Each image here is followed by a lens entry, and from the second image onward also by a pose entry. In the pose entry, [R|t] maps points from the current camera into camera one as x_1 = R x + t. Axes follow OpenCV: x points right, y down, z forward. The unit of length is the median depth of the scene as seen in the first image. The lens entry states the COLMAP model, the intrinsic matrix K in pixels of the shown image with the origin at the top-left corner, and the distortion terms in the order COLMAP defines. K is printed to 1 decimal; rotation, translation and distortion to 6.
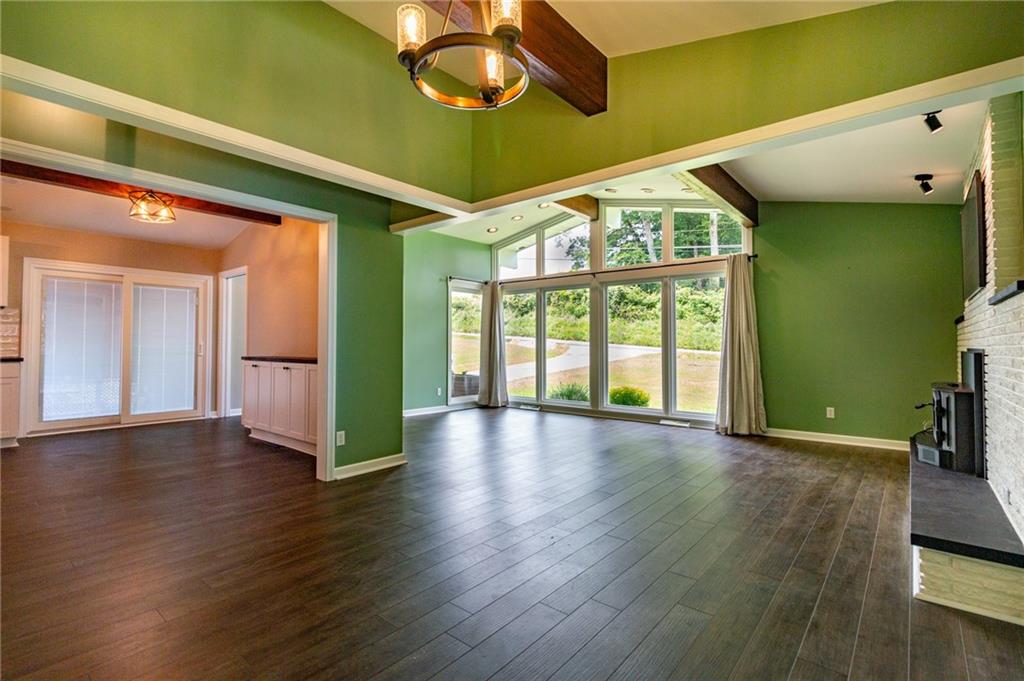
lens RADIAL K [[472.4, 0, 514.4], [0, 472.4, 327.8], [0, 0, 1]] dist [0.000294, -0.000342]
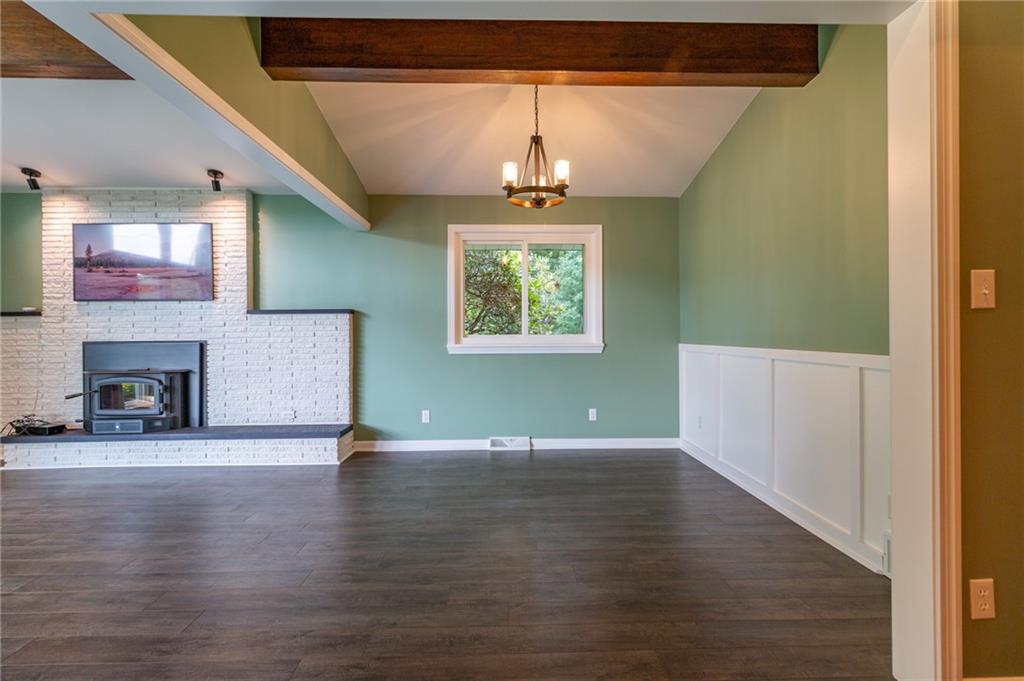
lens RADIAL K [[472.4, 0, 510.2], [0, 472.4, 333.8], [0, 0, 1]] dist [0.000294, -0.000342]
pose [[-0.664749, 0.003804, 0.747057, -0.296809], [-0.020321, 0.999525, -0.023171, 0.013610], [-0.746790, -0.030584, -0.664356, 0.468036]]
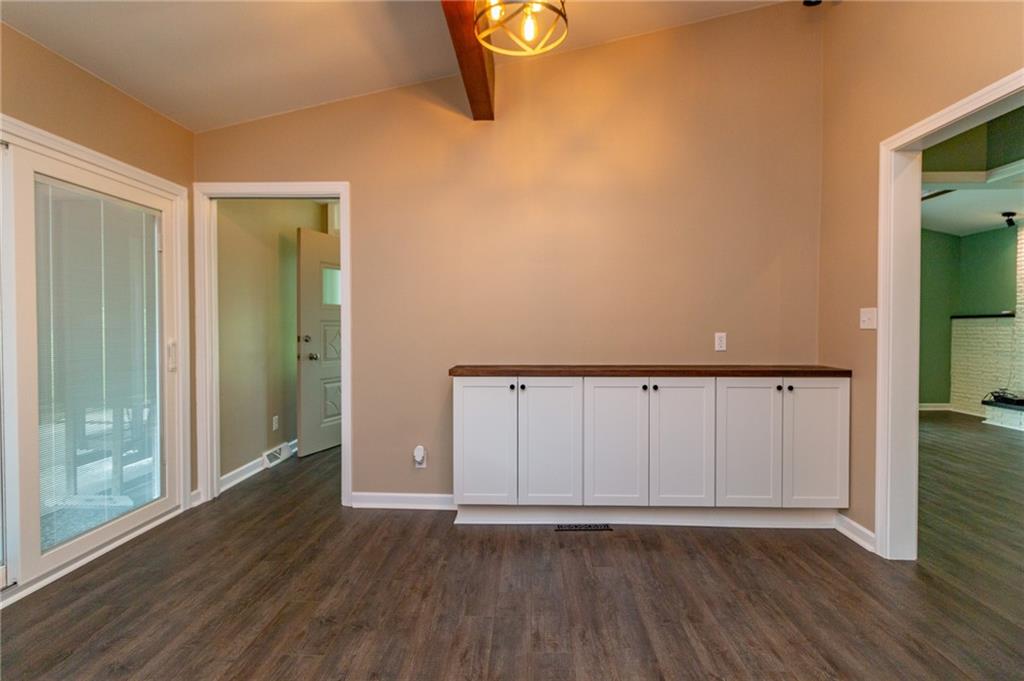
lens RADIAL K [[472.4, 0, 514.9], [0, 472.4, 332.4], [0, 0, 1]] dist [0.000294, -0.000342]
pose [[0.784183, -0.011972, 0.620414, -0.604247], [-0.020684, 0.998754, 0.045416, -0.002824], [-0.620185, -0.048447, 0.782958, 0.415341]]
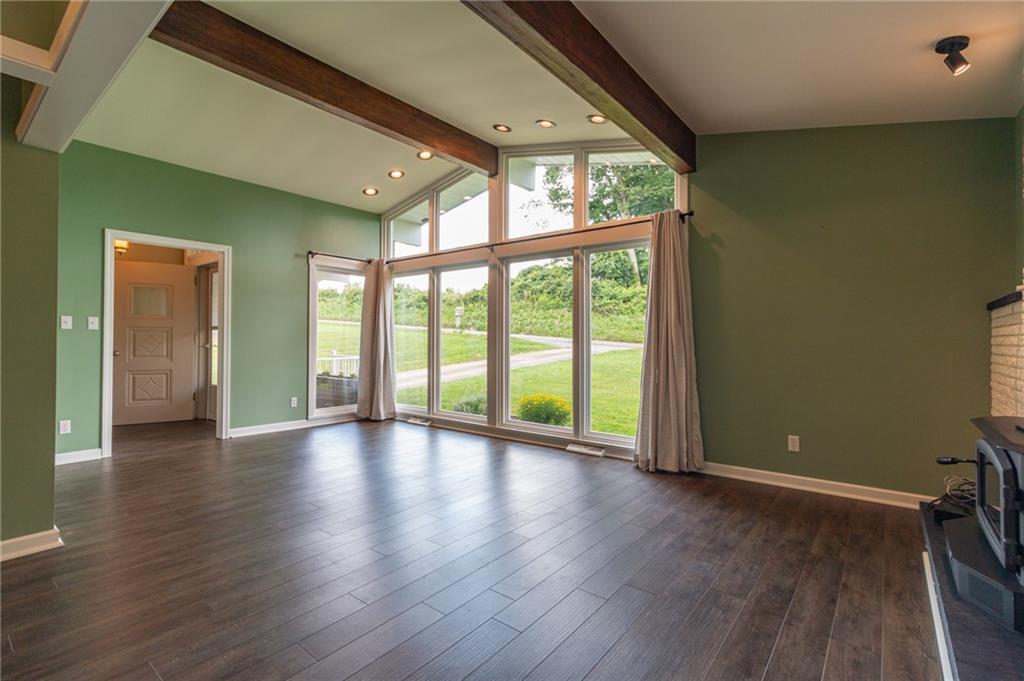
lens RADIAL K [[472.4, 0, 508.7], [0, 472.4, 329.4], [0, 0, 1]] dist [0.000294, -0.000342]
pose [[0.999807, 0.002060, 0.019562, 0.170516], [-0.002326, 0.999905, 0.013581, 0.006372], [-0.019532, -0.013624, 0.999716, 0.230487]]
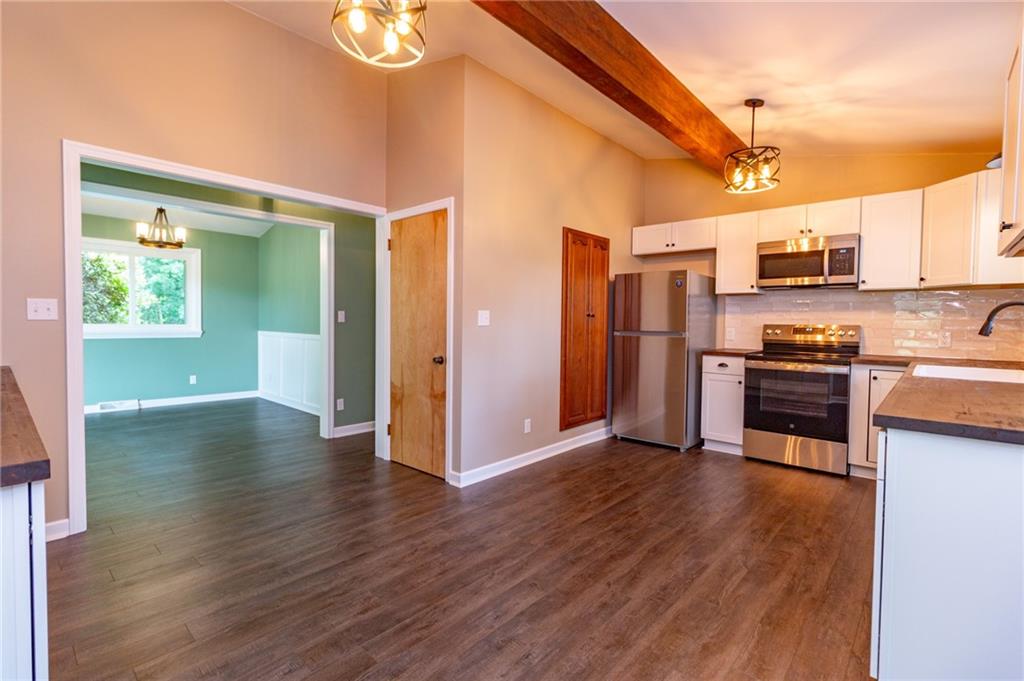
lens RADIAL K [[472.4, 0, 522.4], [0, 472.4, 332.6], [0, 0, 1]] dist [0.000294, -0.000342]
pose [[-0.999649, -0.014878, 0.021944, -0.538235], [-0.015077, 0.999847, -0.008914, 0.011842], [-0.021808, -0.009241, -0.999719, 0.839960]]
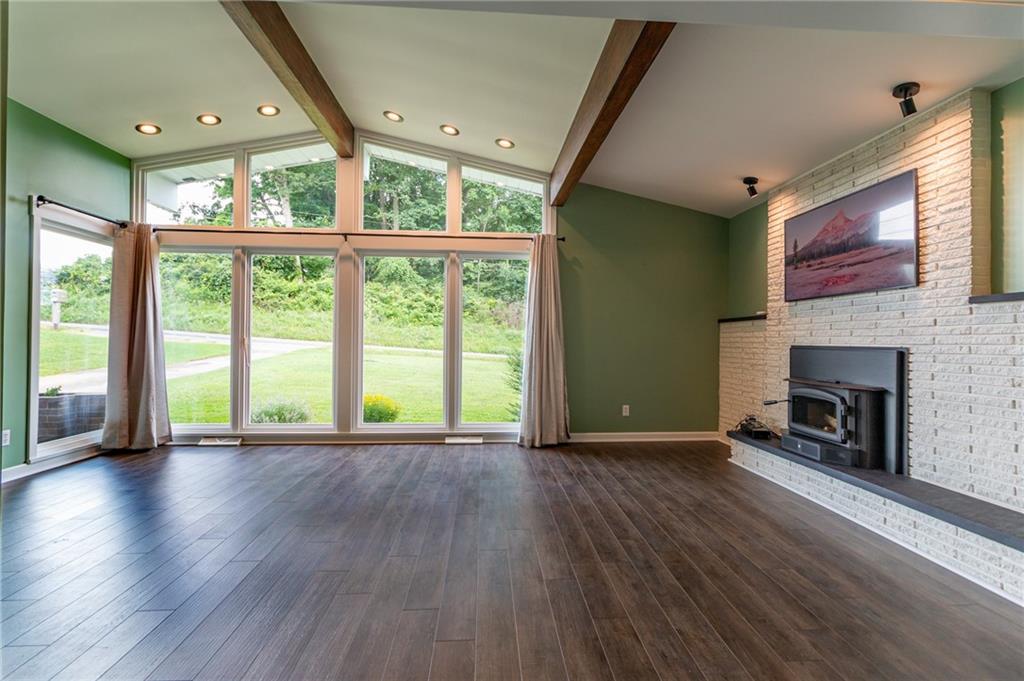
lens RADIAL K [[472.4, 0, 522.3], [0, 472.4, 334.2], [0, 0, 1]] dist [0.000294, -0.000342]
pose [[0.719414, 0.011283, 0.694490, -0.115125], [-0.030982, 0.999394, 0.015858, 0.008788], [-0.693890, -0.032926, 0.719328, 0.307051]]
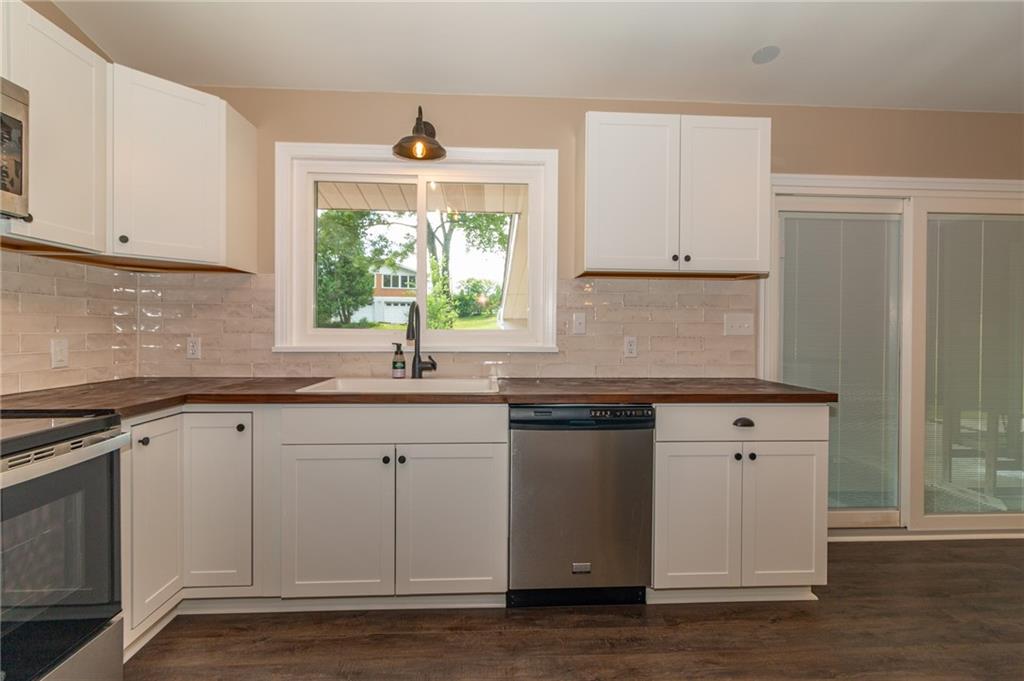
lens RADIAL K [[472.4, 0, 517.8], [0, 472.4, 334.1], [0, 0, 1]] dist [0.000294, -0.000342]
pose [[0.682675, 0.007284, -0.730685, -0.602678], [0.021698, 0.999307, 0.030234, -0.005162], [0.730400, -0.036494, 0.682044, 0.340310]]
